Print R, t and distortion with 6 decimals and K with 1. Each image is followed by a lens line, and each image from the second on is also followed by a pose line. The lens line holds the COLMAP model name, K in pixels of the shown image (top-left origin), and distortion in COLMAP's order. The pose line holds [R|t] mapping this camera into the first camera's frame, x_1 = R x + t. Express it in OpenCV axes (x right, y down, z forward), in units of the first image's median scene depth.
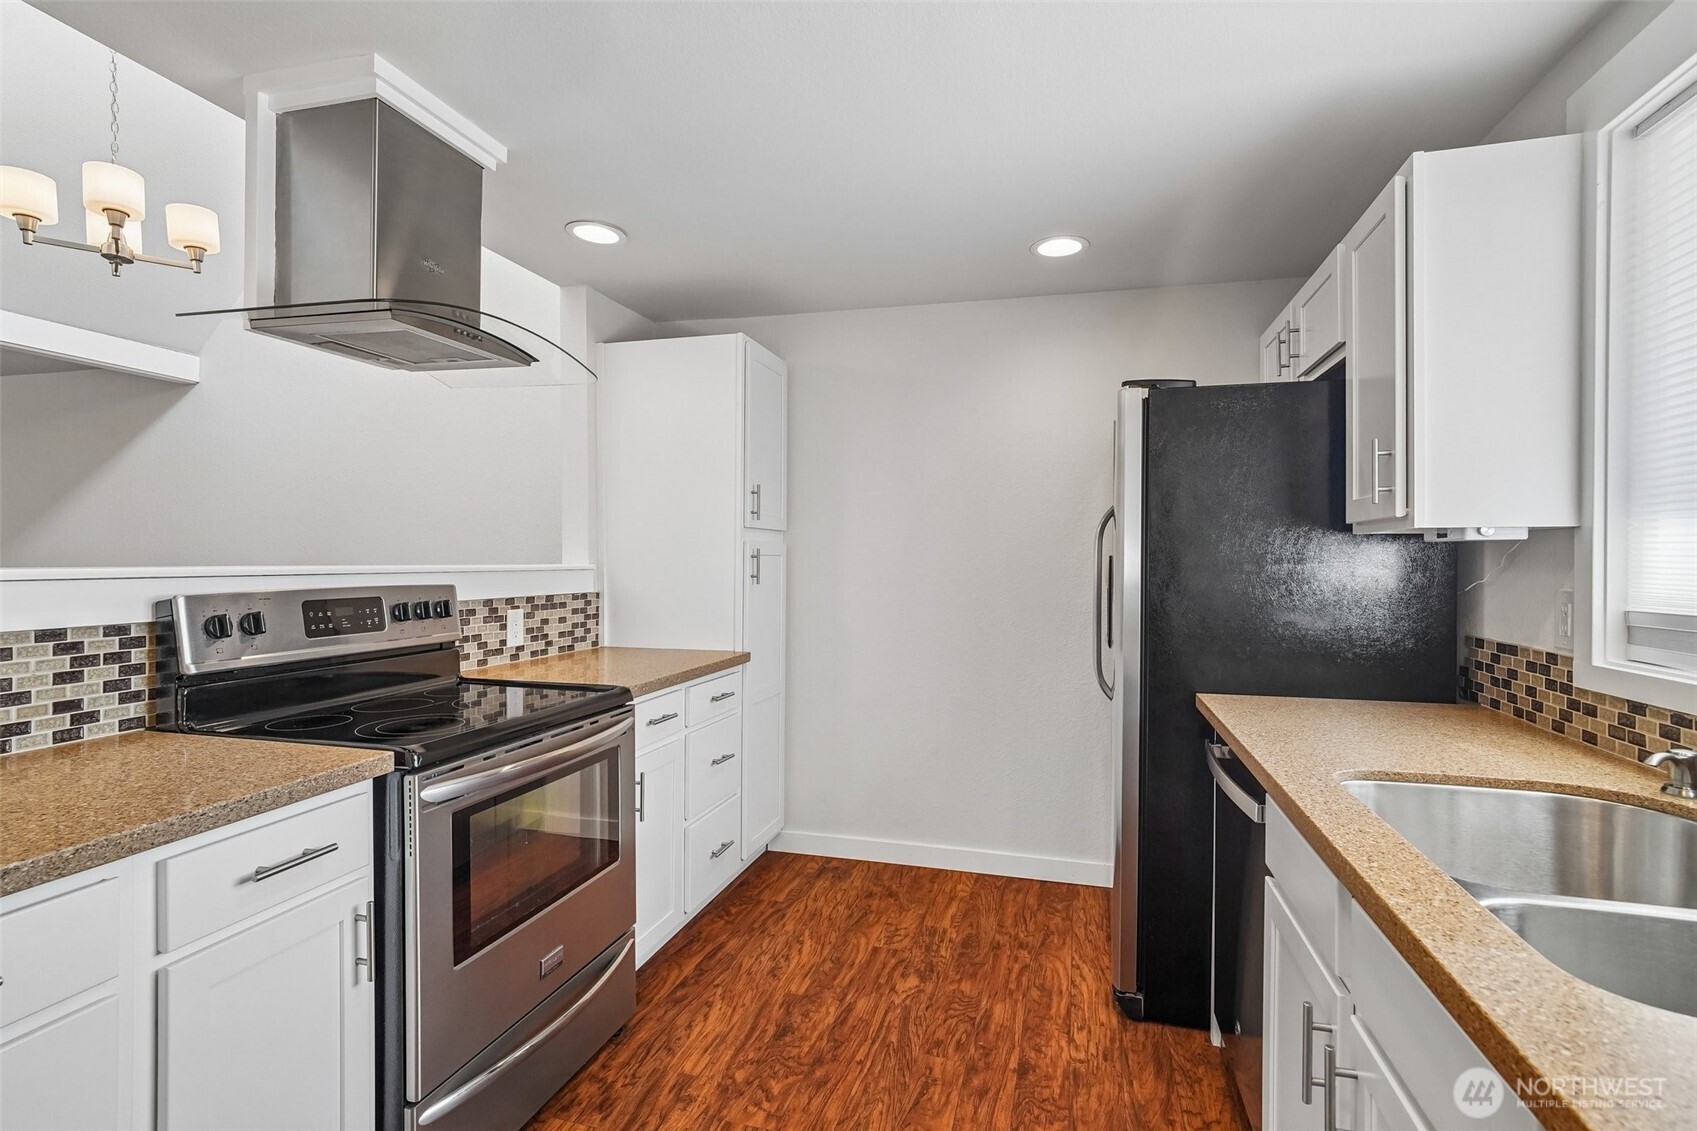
lens RADIAL K [[802.0, 0, 864.7], [0, 802.0, 562.8], [0, 0, 1]] dist [-0.017925, 0.010438]
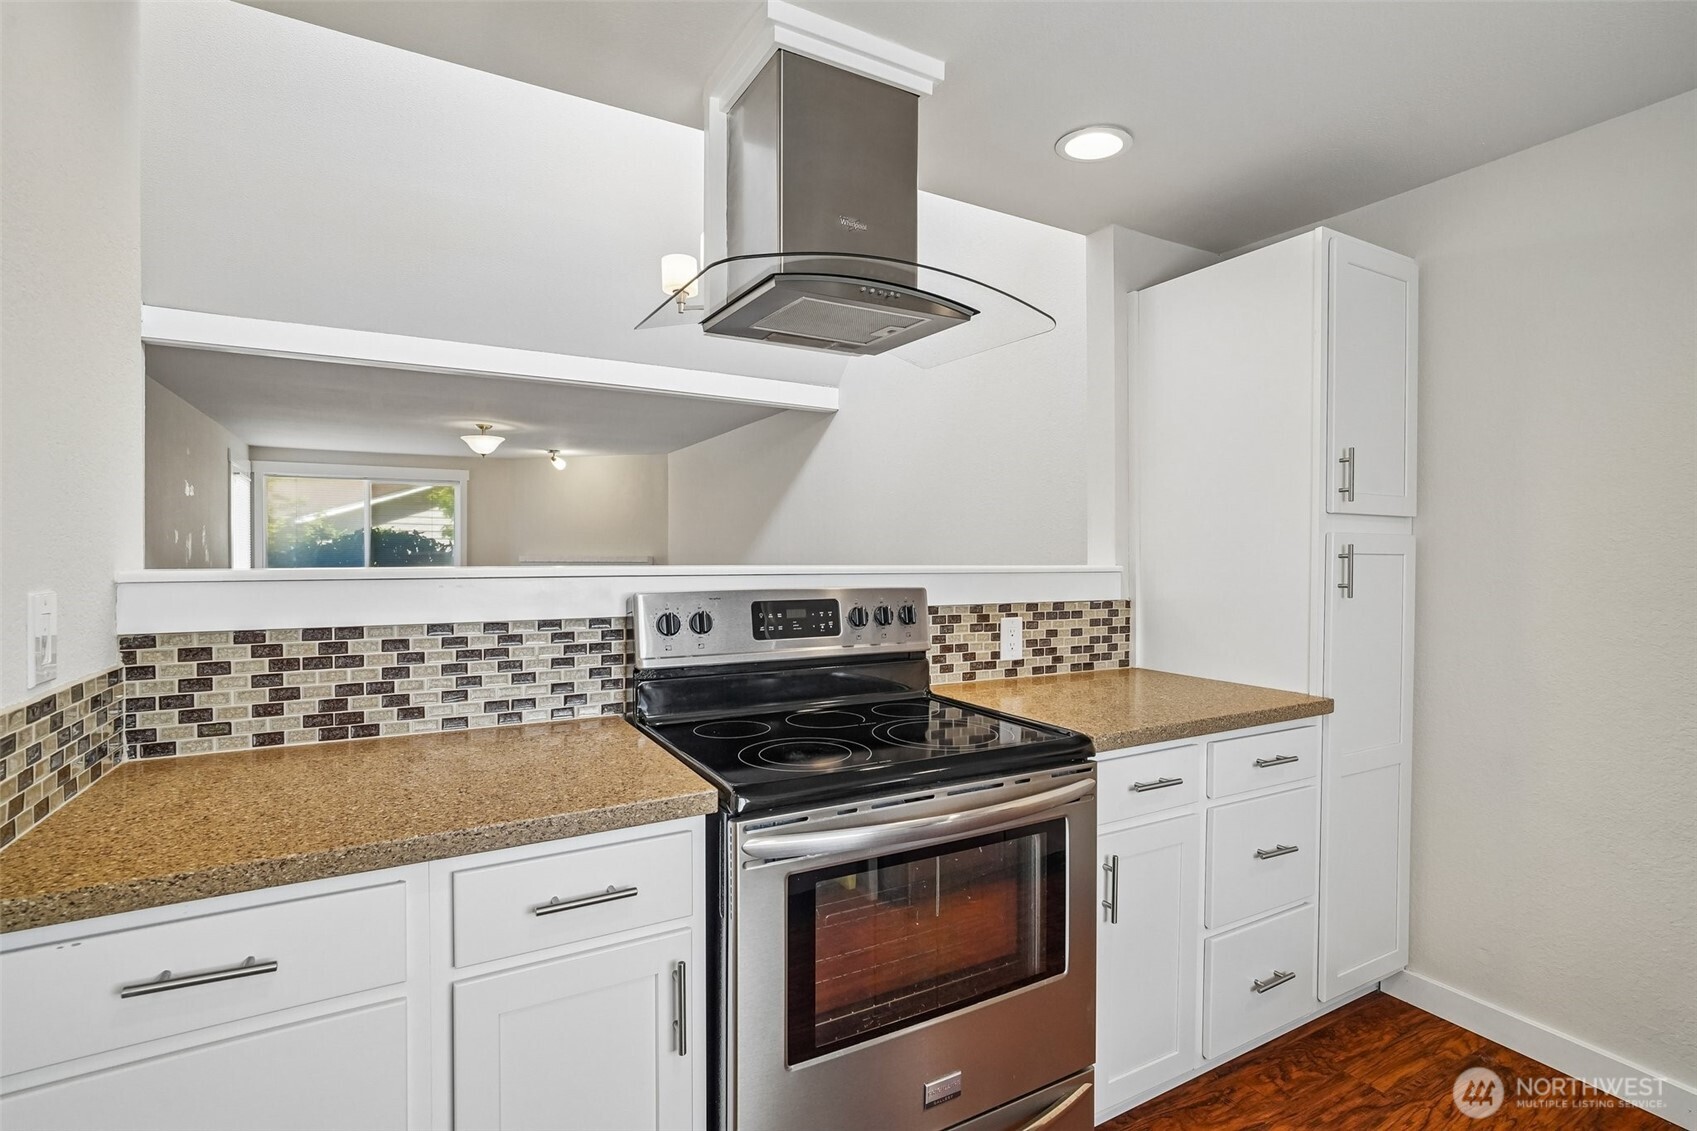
lens RADIAL K [[802.0, 0, 852.6], [0, 802.0, 561.5], [0, 0, 1]] dist [-0.017925, 0.010438]
pose [[0.698323, 0.005880, -0.715758, 0.072392], [-0.005467, 0.999981, 0.002881, -0.004190], [0.715762, 0.001901, 0.698342, 0.327910]]
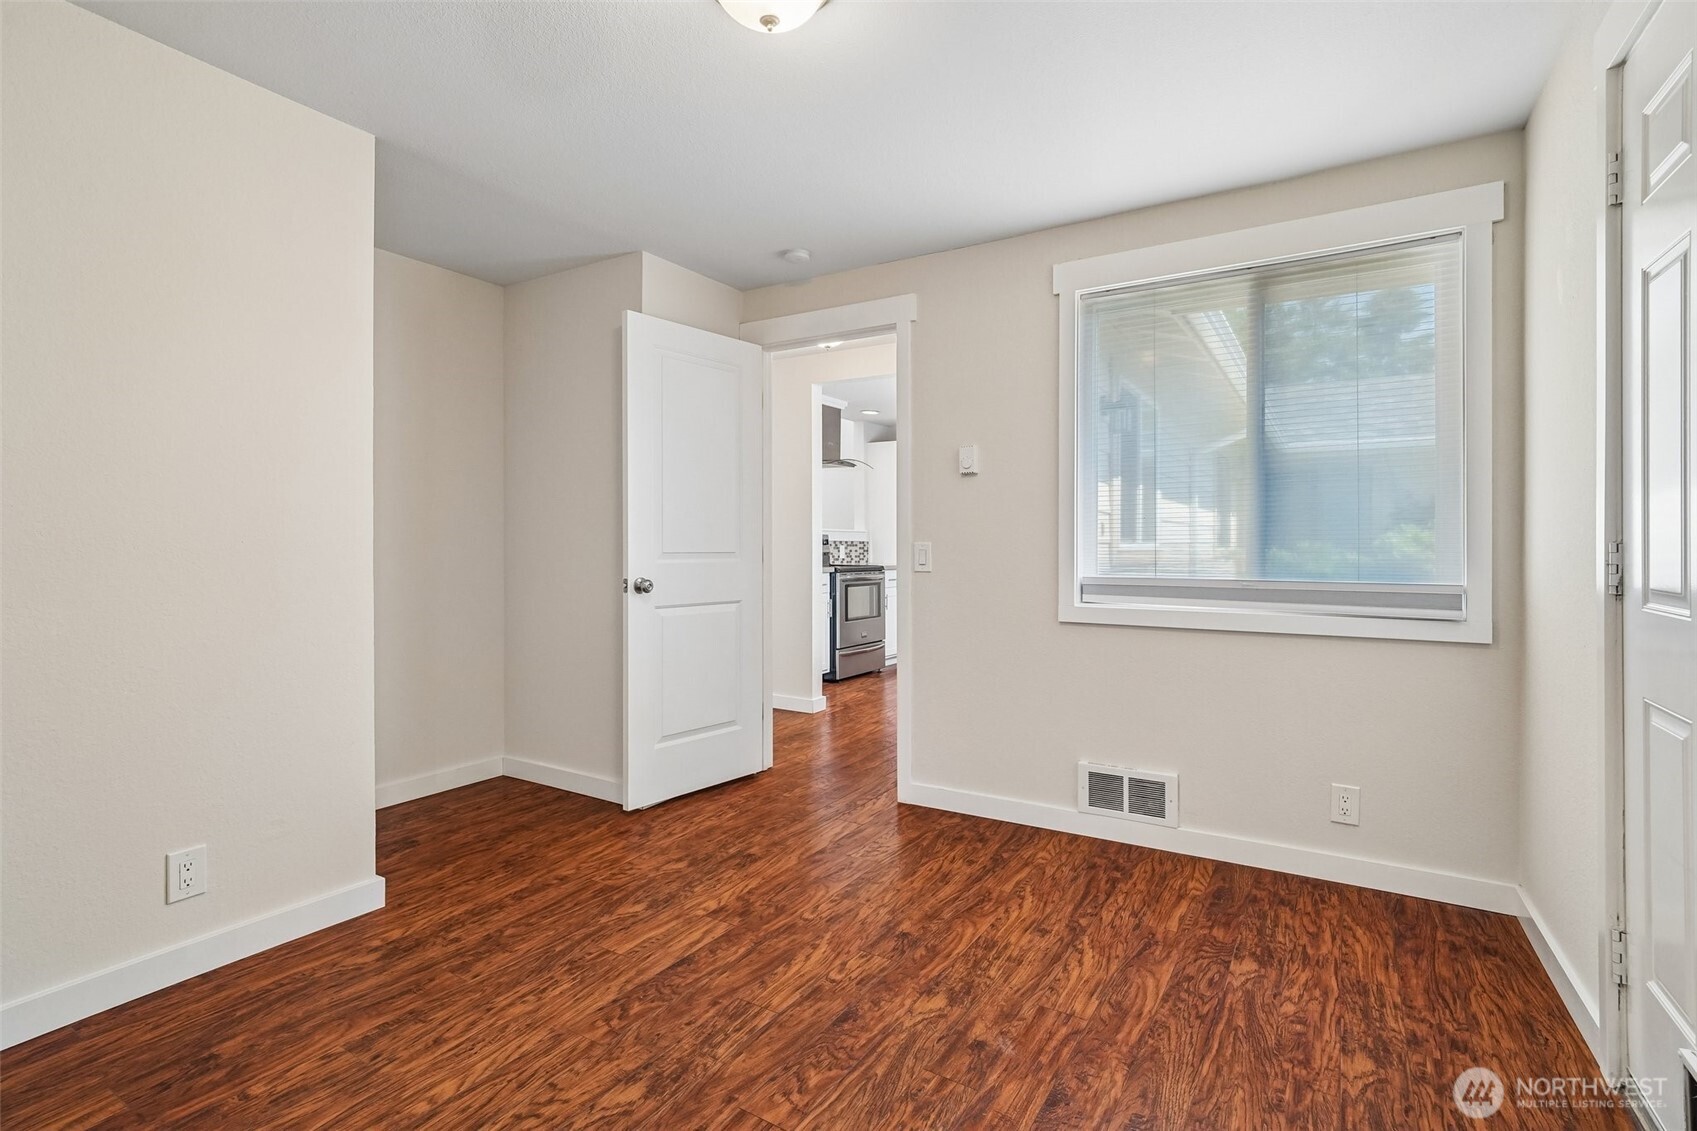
lens RADIAL K [[802.0, 0, 850.7], [0, 802.0, 560.3], [0, 0, 1]] dist [-0.017925, 0.010438]
pose [[0.954987, -0.004580, -0.296613, 0.516969], [0.009359, 0.999848, 0.014696, 0.083462], [0.296500, -0.016810, 0.954885, -2.032716]]
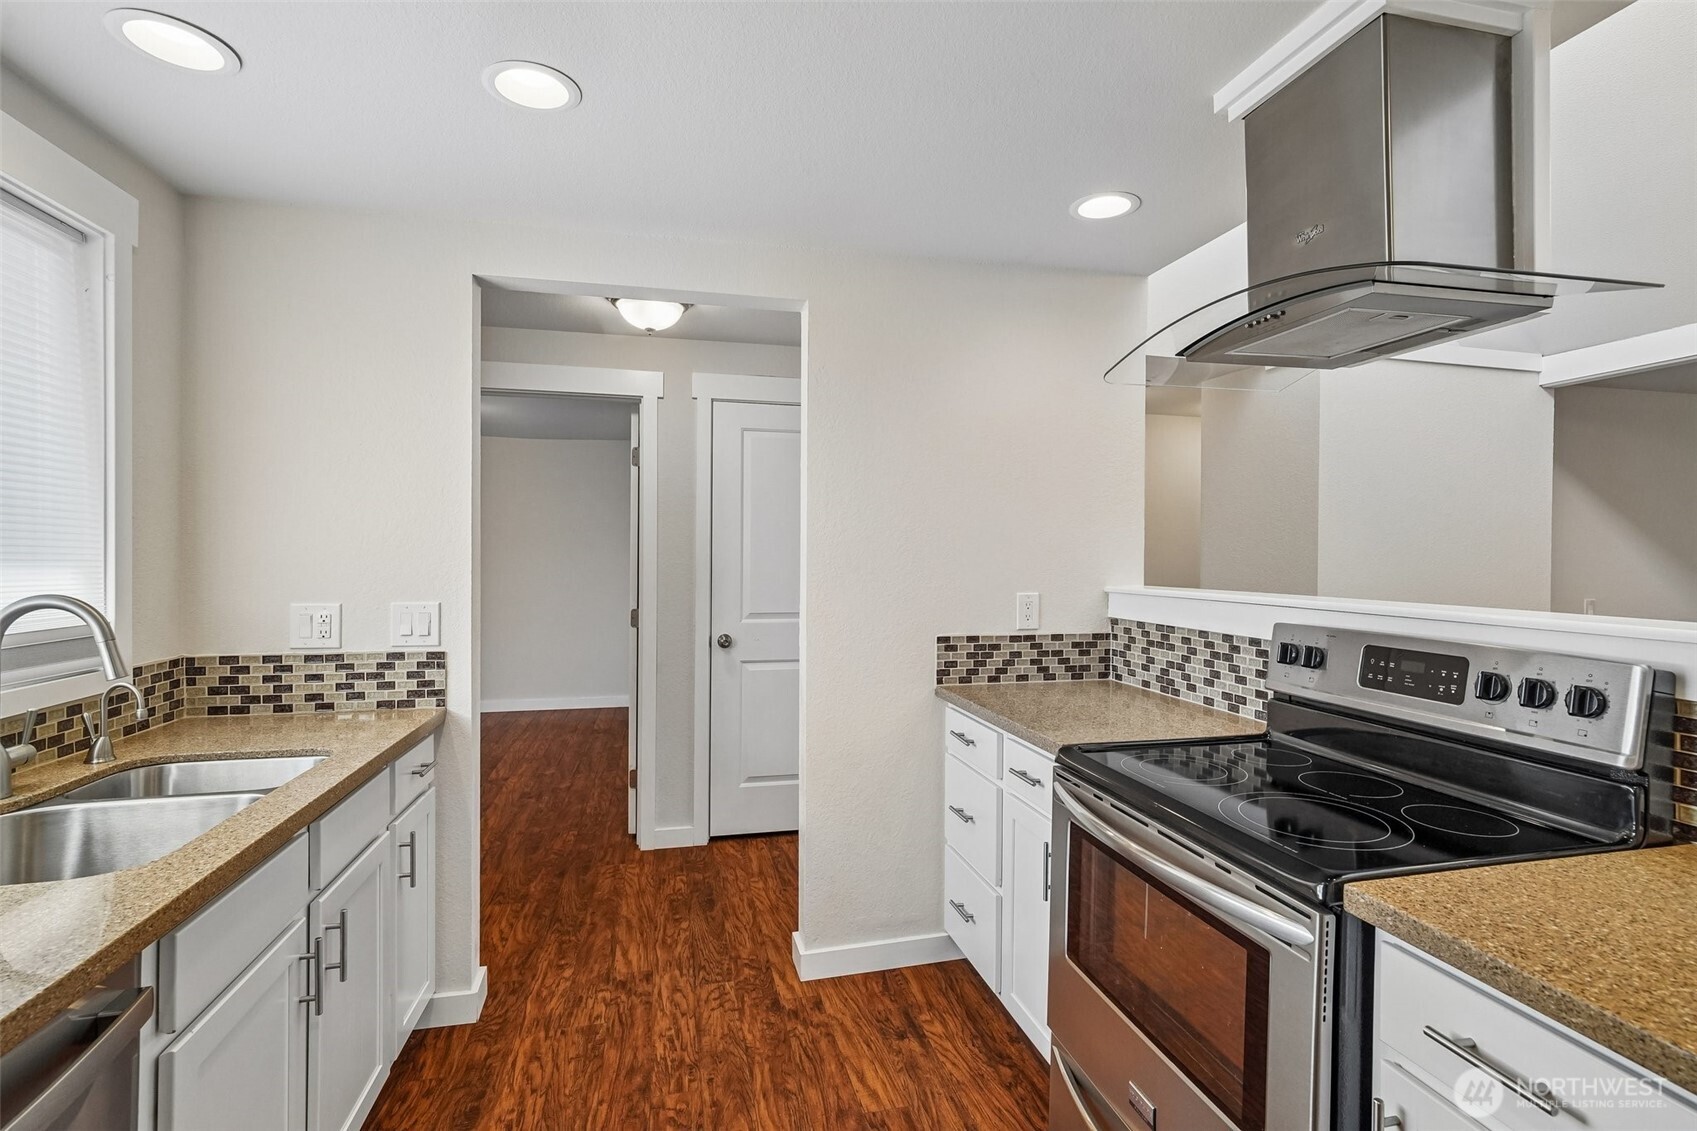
lens RADIAL K [[802.0, 0, 837.5], [0, 802.0, 555.0], [0, 0, 1]] dist [-0.017925, 0.010438]
pose [[-0.890468, -0.001571, -0.455043, 0.201161], [-0.005271, 0.999963, 0.006862, -0.047383], [0.455016, 0.008509, -0.890443, 1.264769]]
